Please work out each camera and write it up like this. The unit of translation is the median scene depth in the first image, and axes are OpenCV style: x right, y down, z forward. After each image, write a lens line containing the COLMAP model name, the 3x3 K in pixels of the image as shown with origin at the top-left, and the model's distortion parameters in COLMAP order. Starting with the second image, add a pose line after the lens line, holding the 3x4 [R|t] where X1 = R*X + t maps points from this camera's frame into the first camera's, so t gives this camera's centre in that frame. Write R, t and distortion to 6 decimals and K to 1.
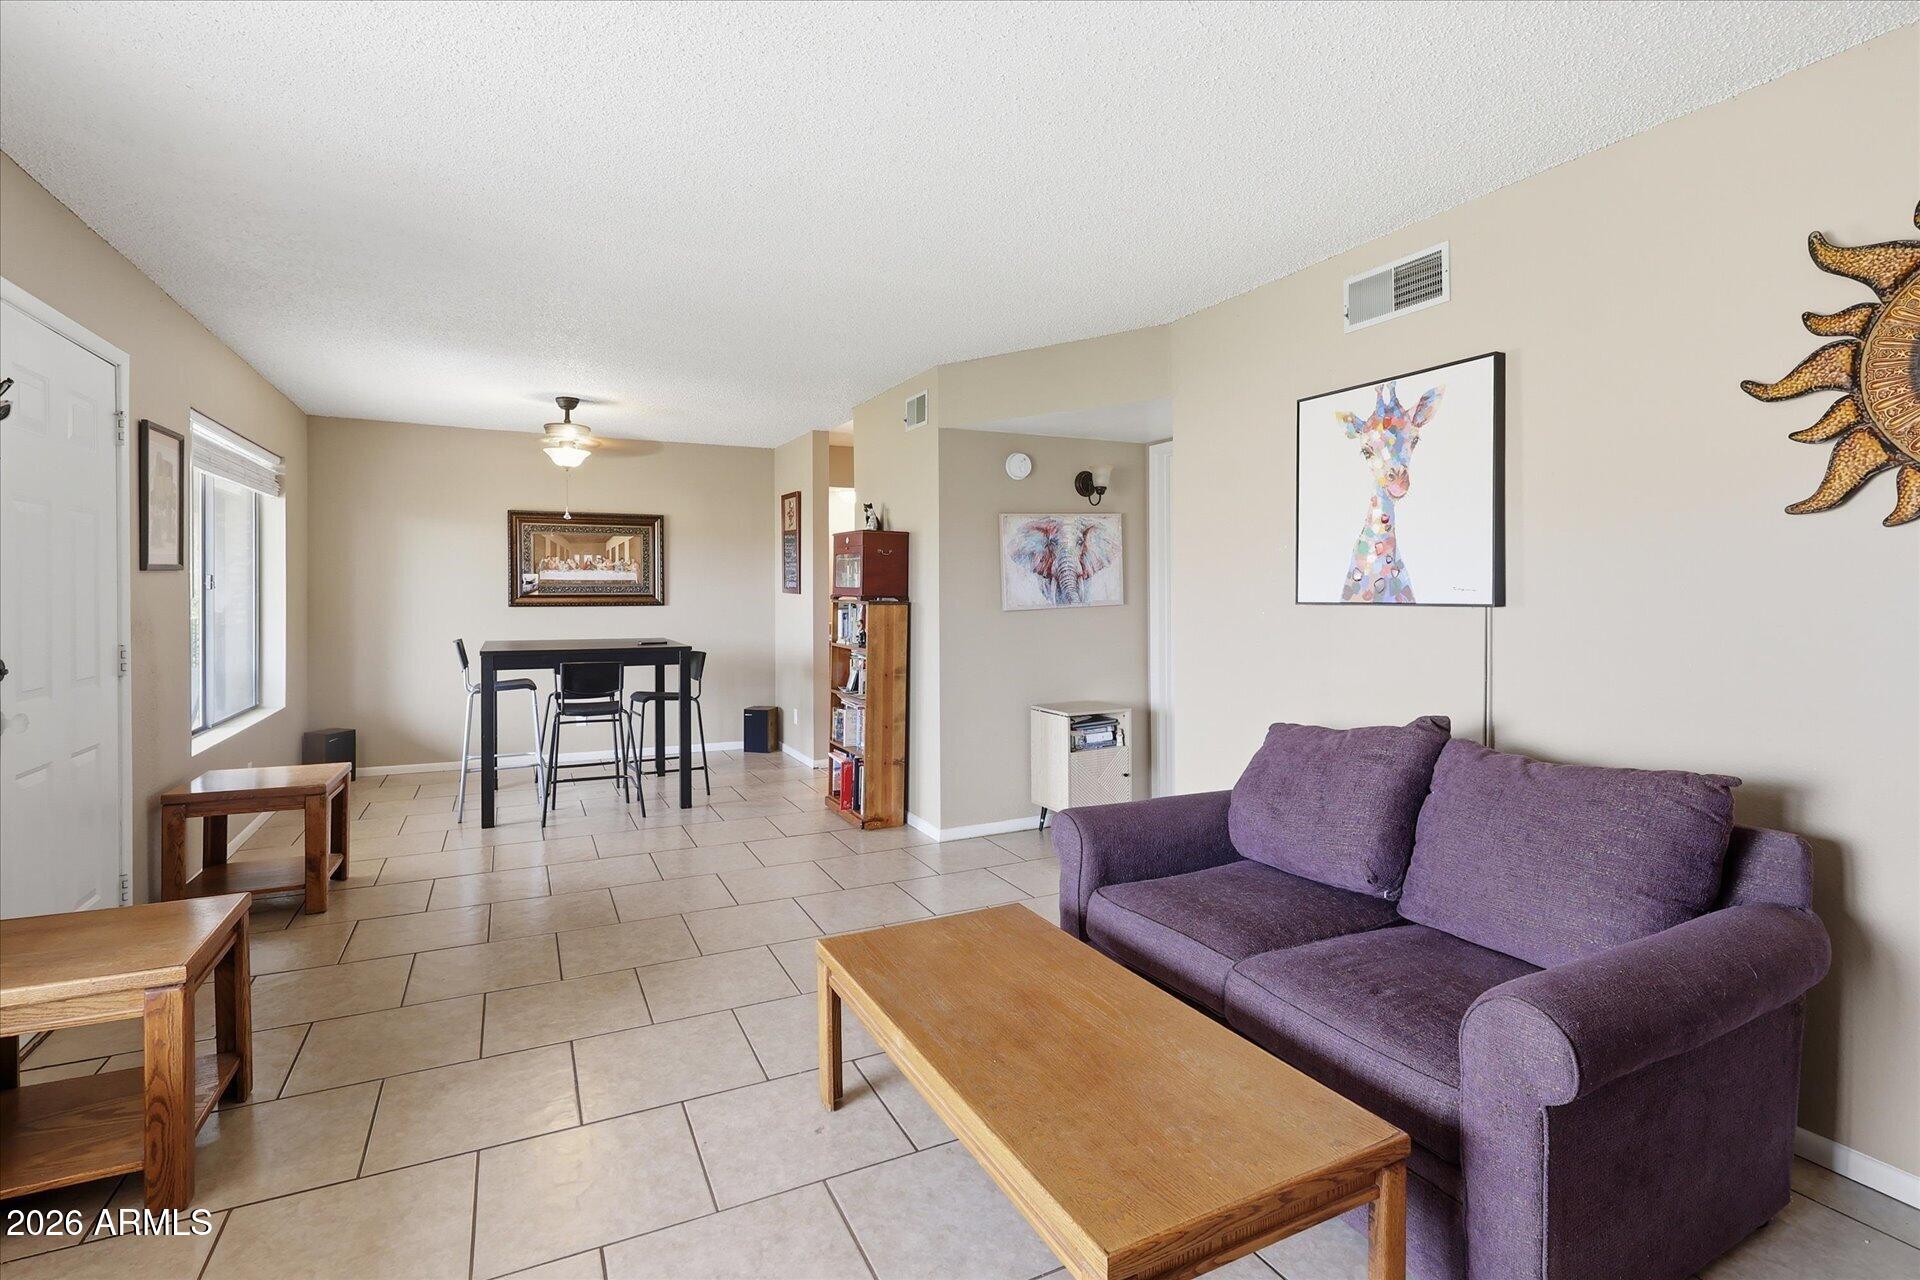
lens RADIAL K [[910.7, 0, 965.6], [0, 910.7, 597.0], [0, 0, 1]] dist [-0.002664, -0.000703]
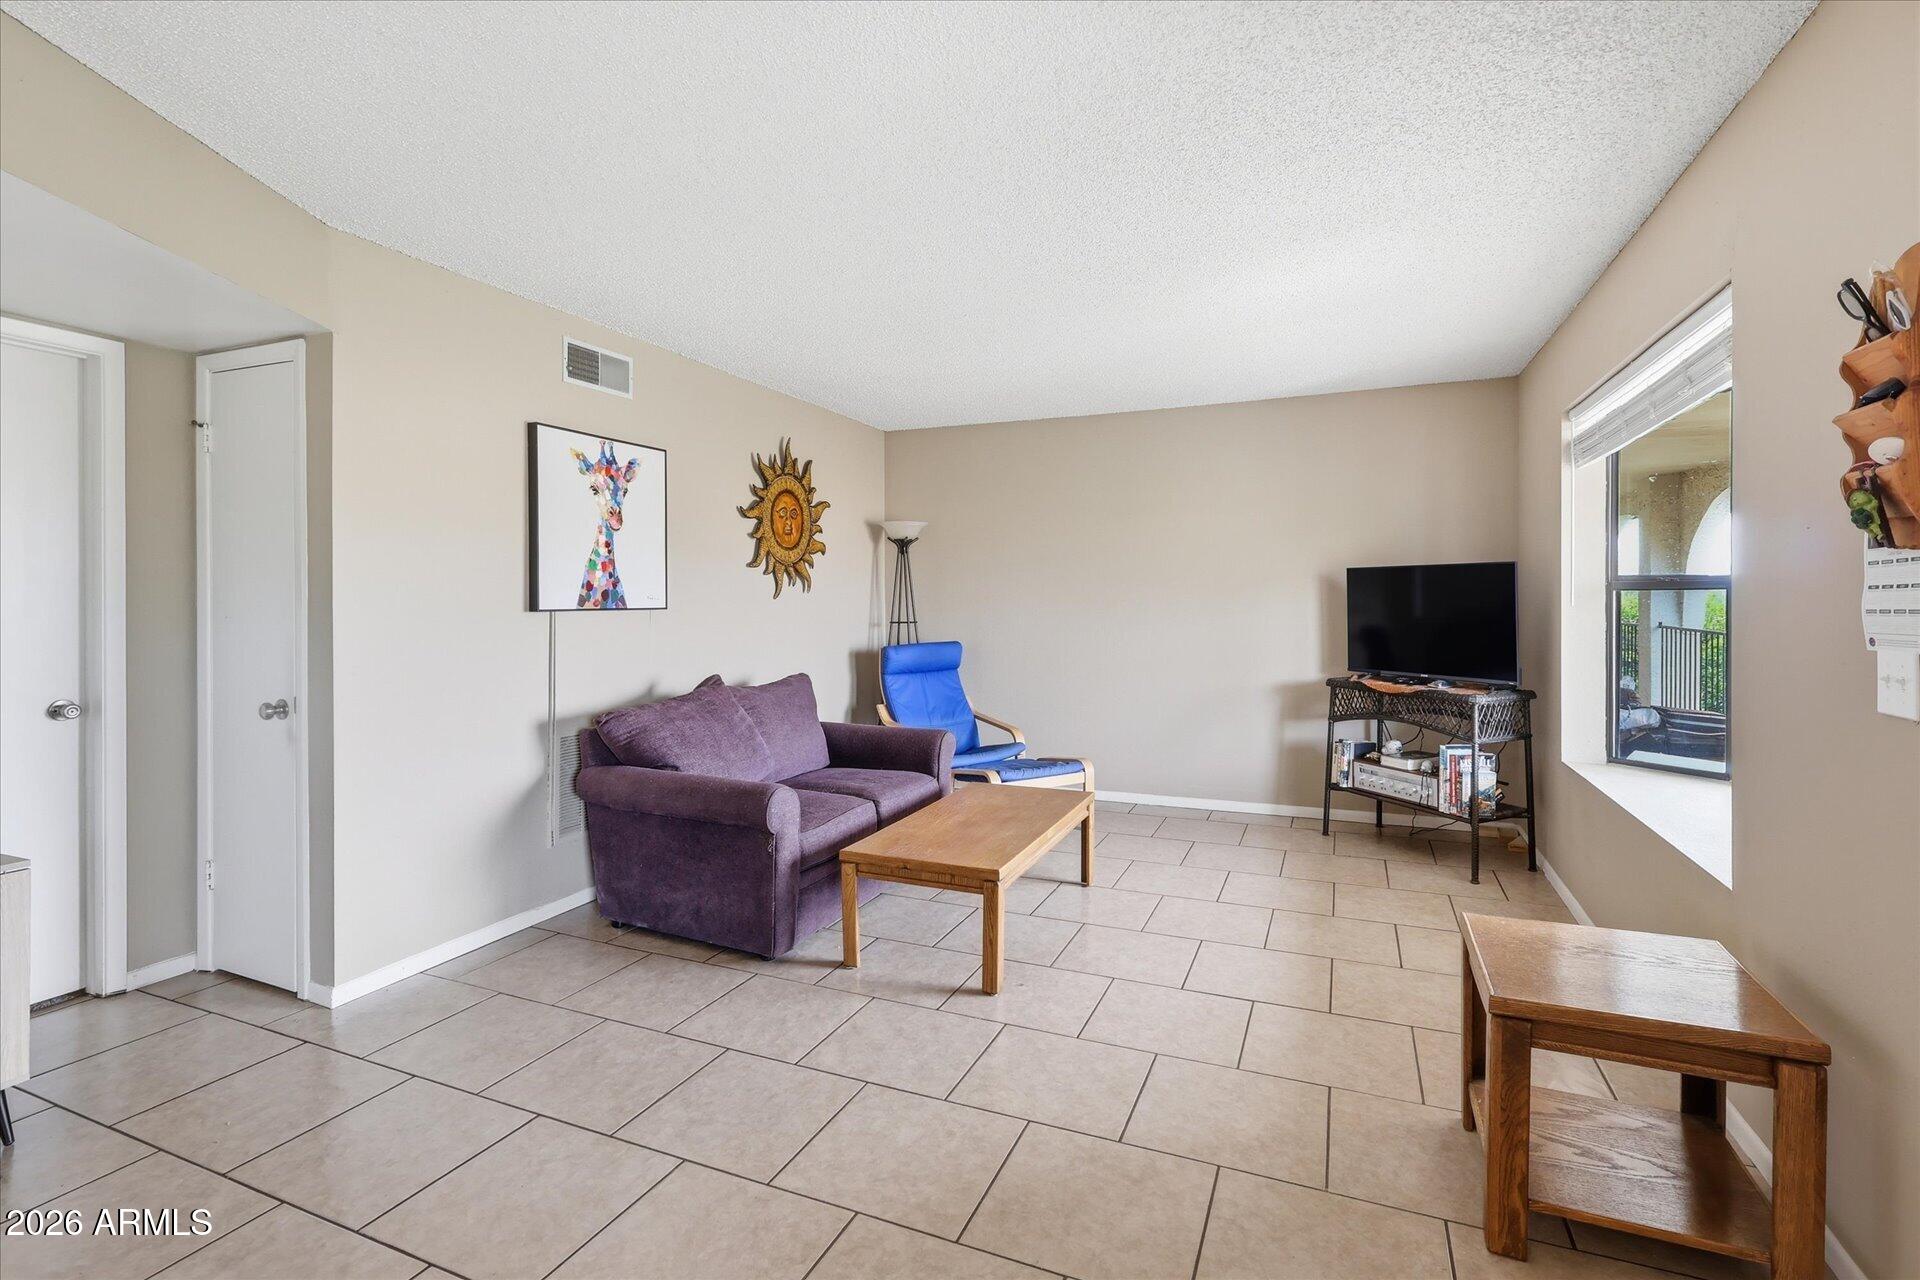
lens RADIAL K [[898.0, 0, 962.8], [0, 898.0, 608.9], [0, 0, 1]] dist [-0.002166, -0.000485]
pose [[-0.648712, -0.005091, 0.761017, -0.857730], [0.009042, 0.999855, 0.014396, -0.007074], [-0.760980, 0.016220, -0.648572, 1.457709]]
